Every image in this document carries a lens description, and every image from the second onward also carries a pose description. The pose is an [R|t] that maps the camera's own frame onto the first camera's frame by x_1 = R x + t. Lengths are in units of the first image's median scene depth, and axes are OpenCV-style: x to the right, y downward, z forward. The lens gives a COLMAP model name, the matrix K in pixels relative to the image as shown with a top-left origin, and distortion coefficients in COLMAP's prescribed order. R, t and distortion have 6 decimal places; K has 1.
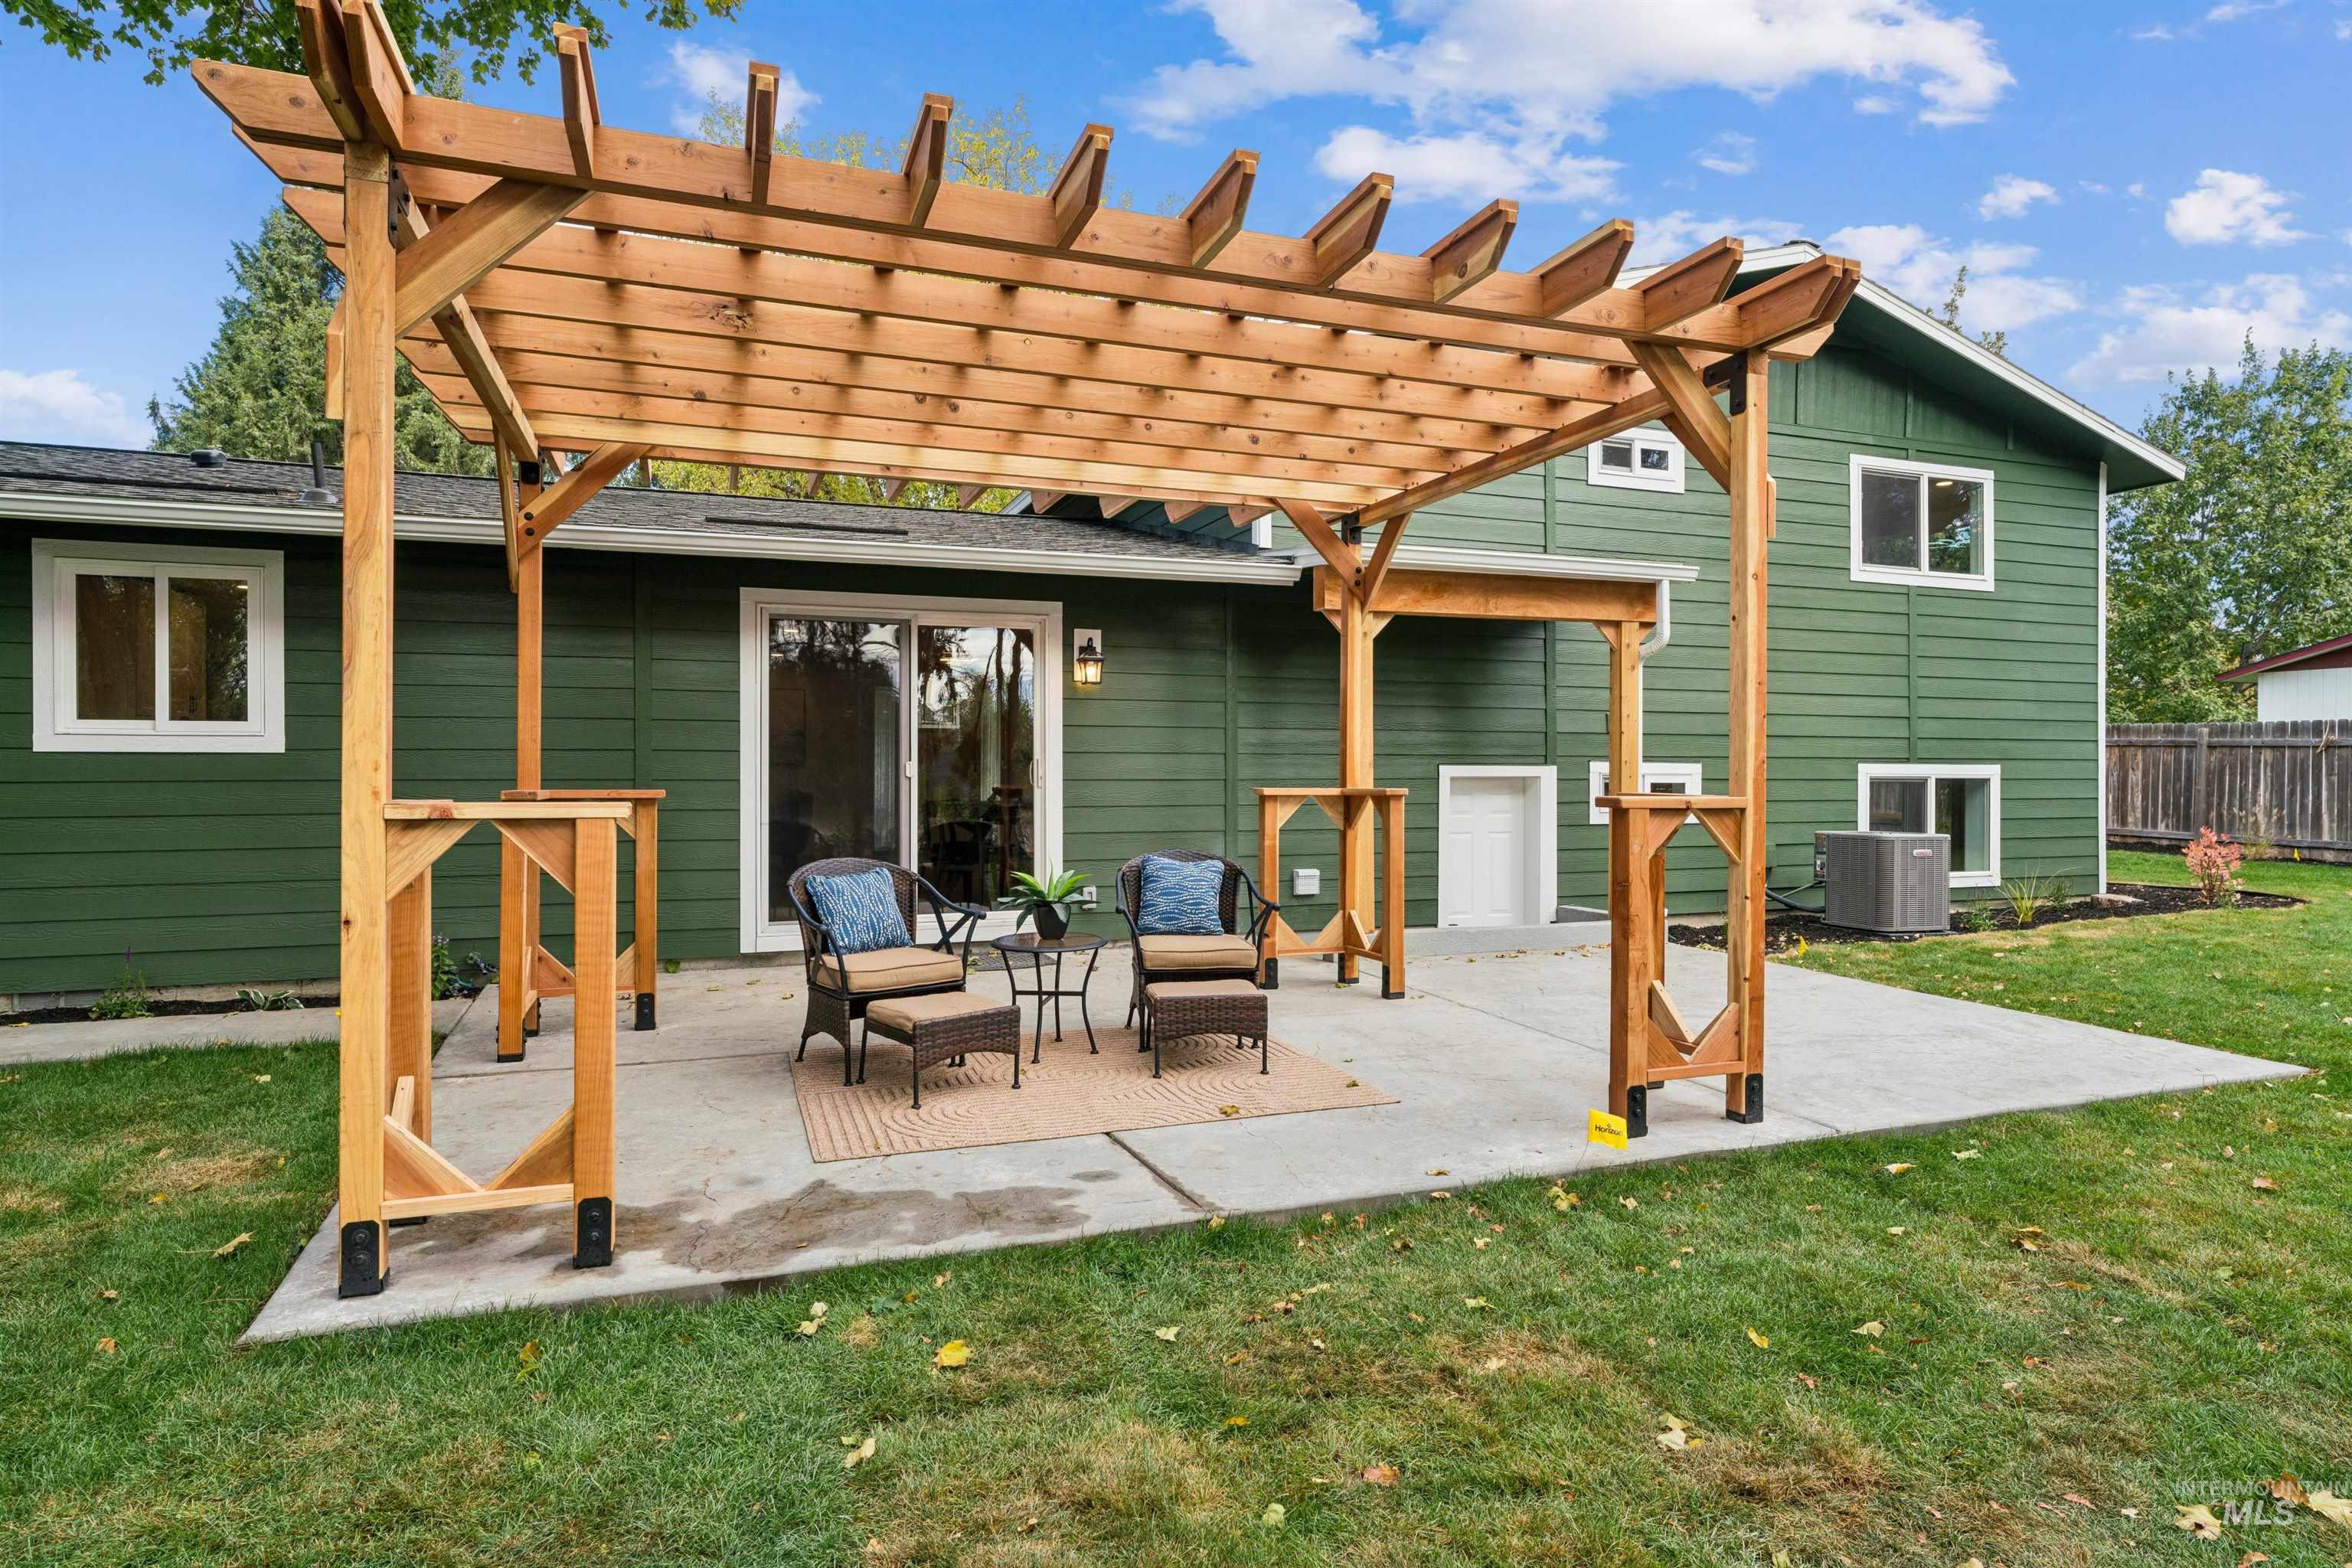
lens RADIAL K [[1266.9, 0, 1176.0], [0, 1266.9, 784.0], [0, 0, 1]] dist [0.000814, 0.000683]
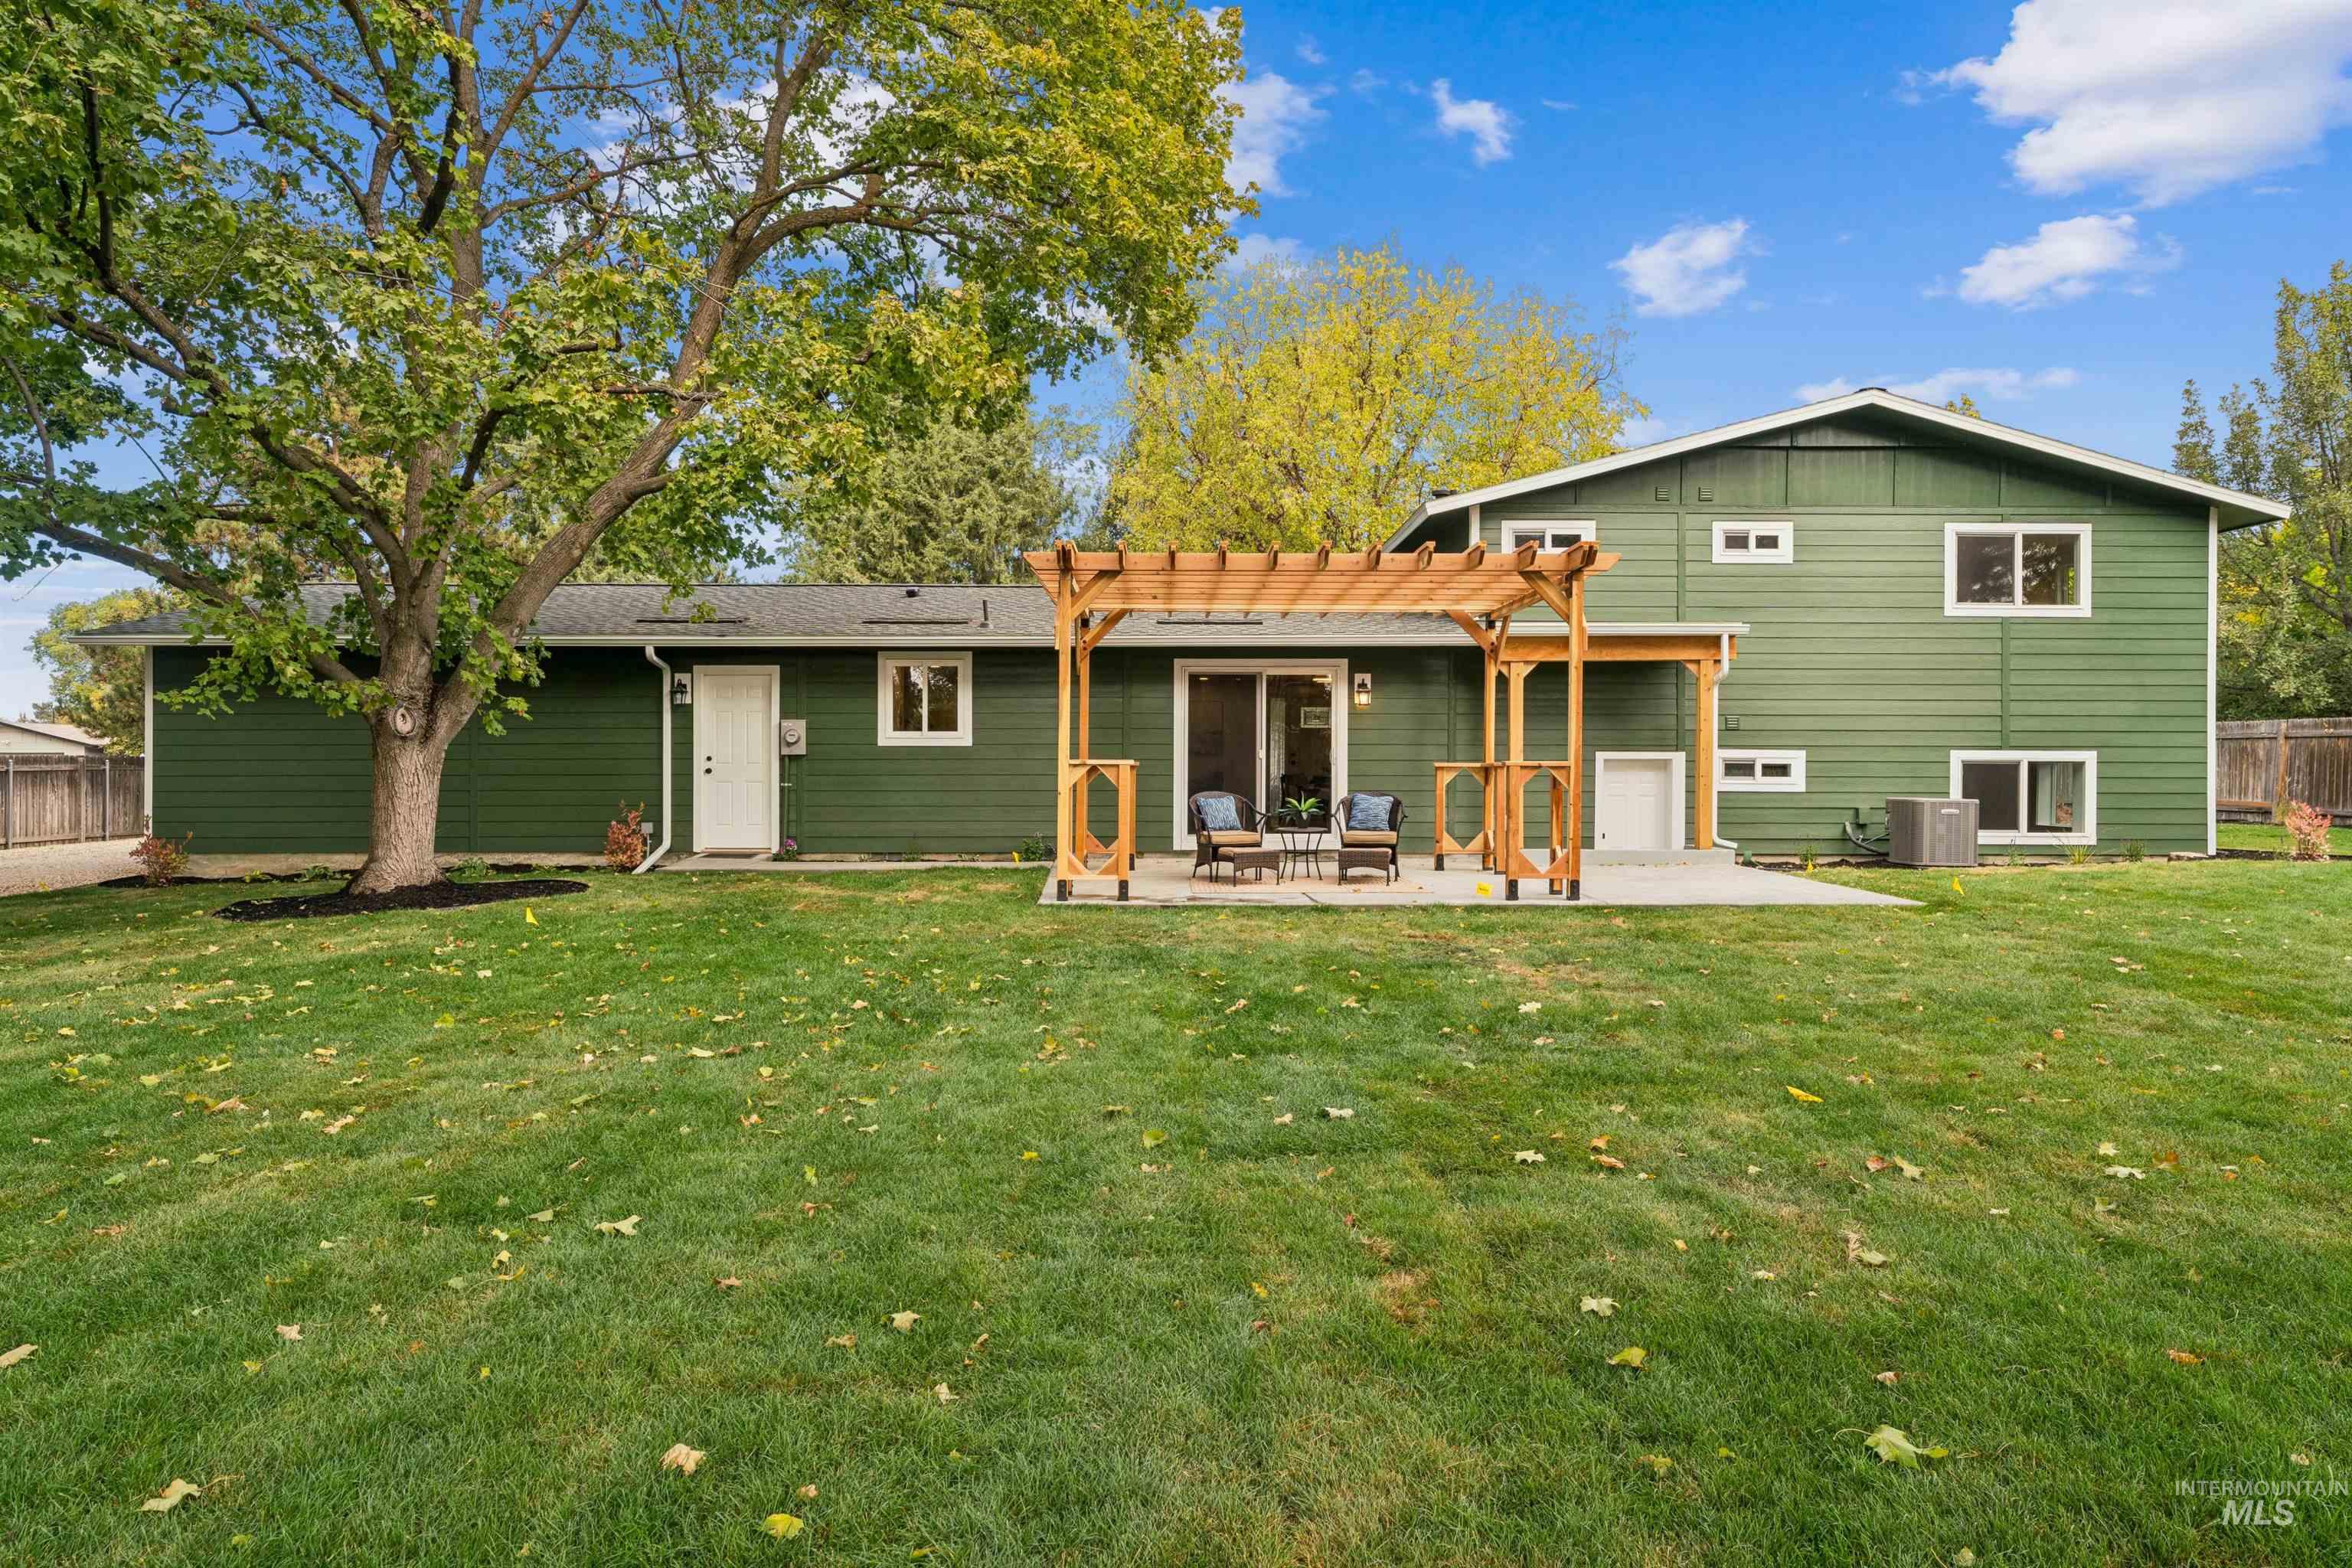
lens RADIAL K [[1474.0, 0, 1176.0], [0, 1474.0, 784.0], [0, 0, 1]] dist [0.004665, 0.000751]
pose [[0.941005, 0.004215, -0.338365, 0.358847], [-0.004372, 0.999990, 0.000299, 0.028529], [0.338363, 0.001198, 0.941015, -0.949328]]
